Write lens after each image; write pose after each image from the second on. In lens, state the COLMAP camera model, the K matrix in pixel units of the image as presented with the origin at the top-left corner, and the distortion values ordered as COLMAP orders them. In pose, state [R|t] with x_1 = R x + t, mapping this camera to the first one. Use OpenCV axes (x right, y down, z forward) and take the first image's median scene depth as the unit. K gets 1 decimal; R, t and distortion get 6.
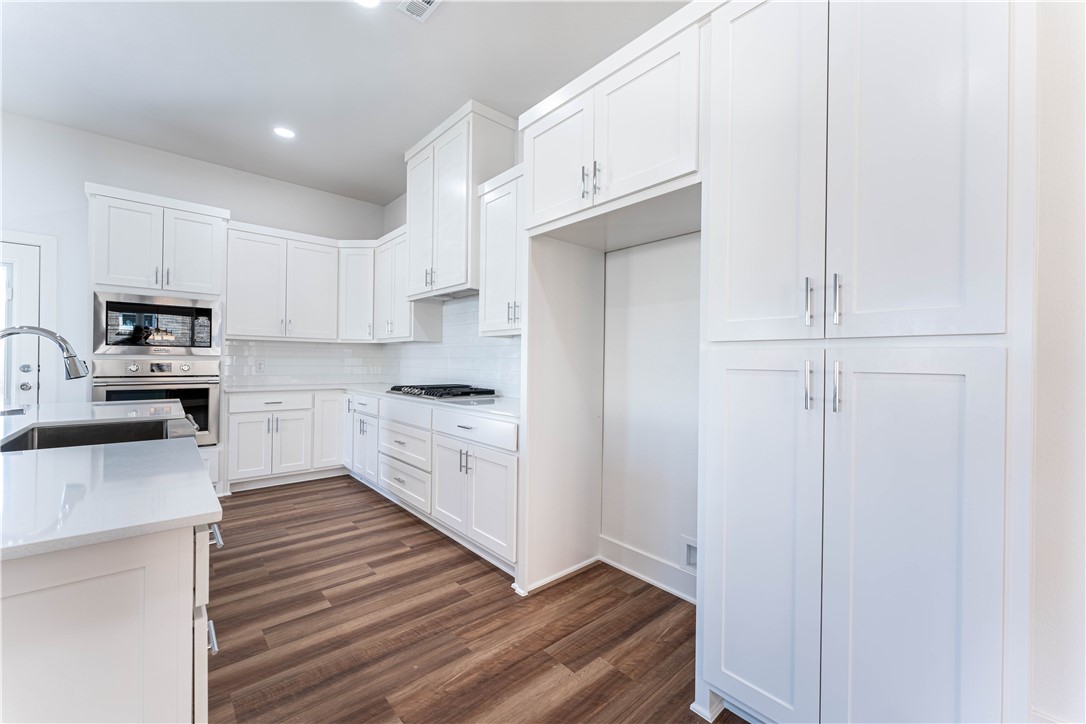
lens RADIAL K [[434.8, 0, 541.9], [0, 434.8, 361.6], [0, 0, 1]] dist [0.002955, -0.000598]
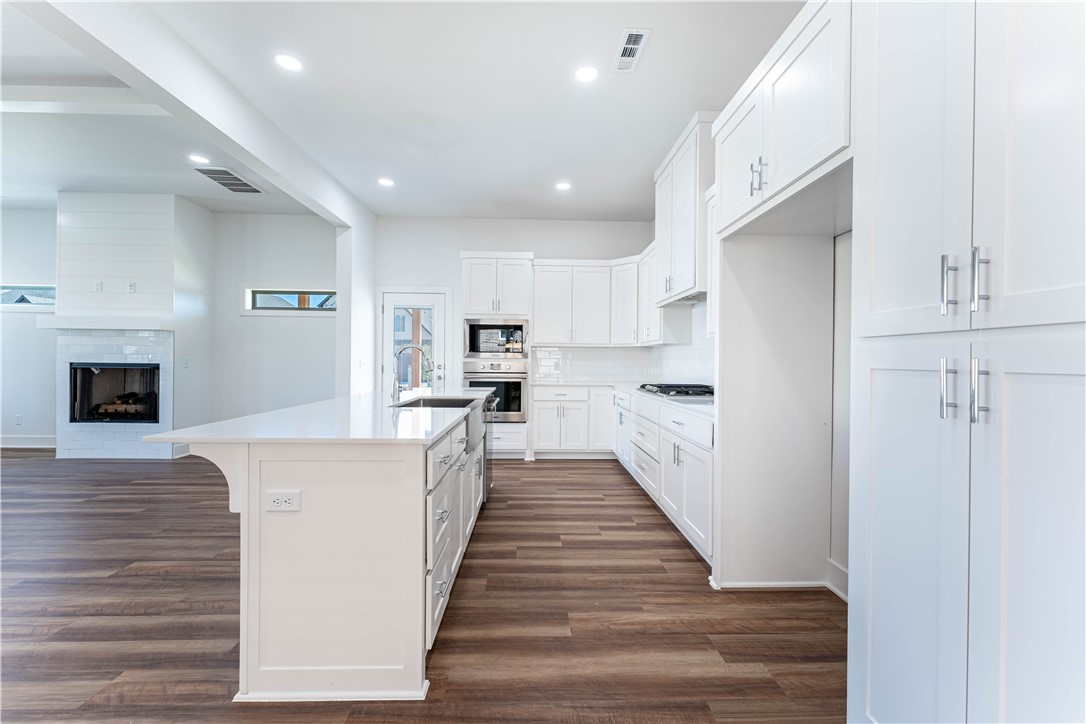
lens RADIAL K [[434.8, 0, 542.8], [0, 434.8, 361.0], [0, 0, 1]] dist [0.002955, -0.000598]
pose [[0.768966, -0.004098, -0.639276, 0.218308], [0.000709, 0.999984, -0.005557, 0.003043], [0.639289, 0.003820, 0.768957, -0.039515]]
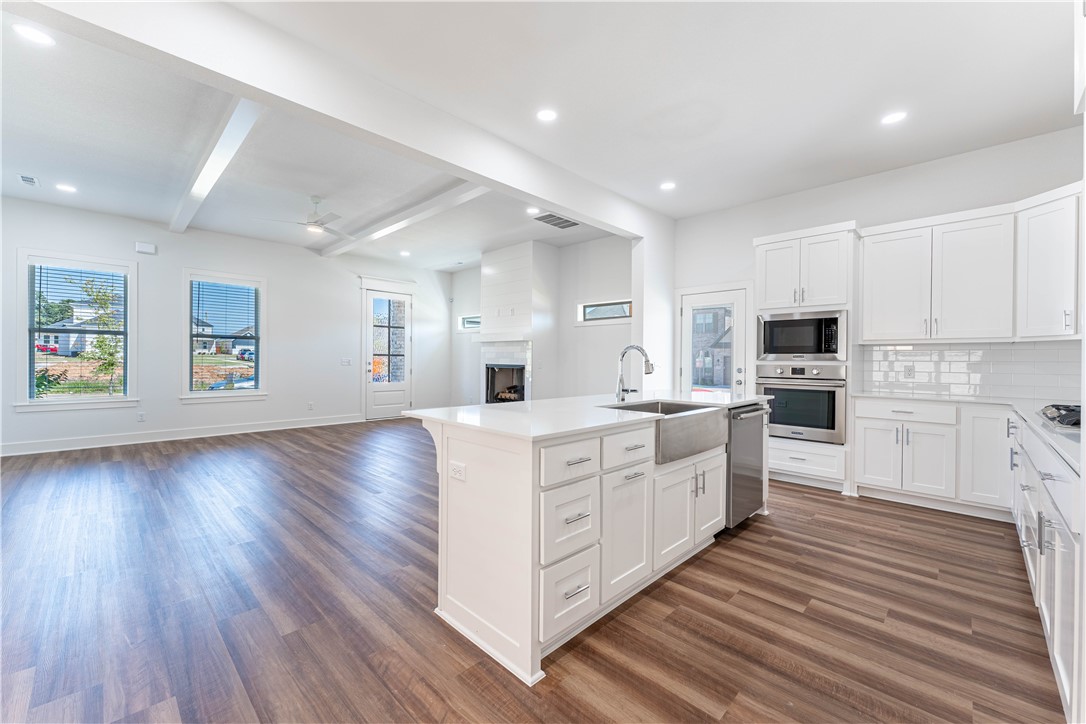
lens RADIAL K [[434.8, 0, 542.1], [0, 434.8, 361.9], [0, 0, 1]] dist [0.002955, -0.000598]
pose [[0.069788, -0.007733, -0.997532, 0.314595], [-0.008022, 0.999933, -0.008313, 0.004587], [0.997530, 0.008583, 0.069721, 0.229769]]
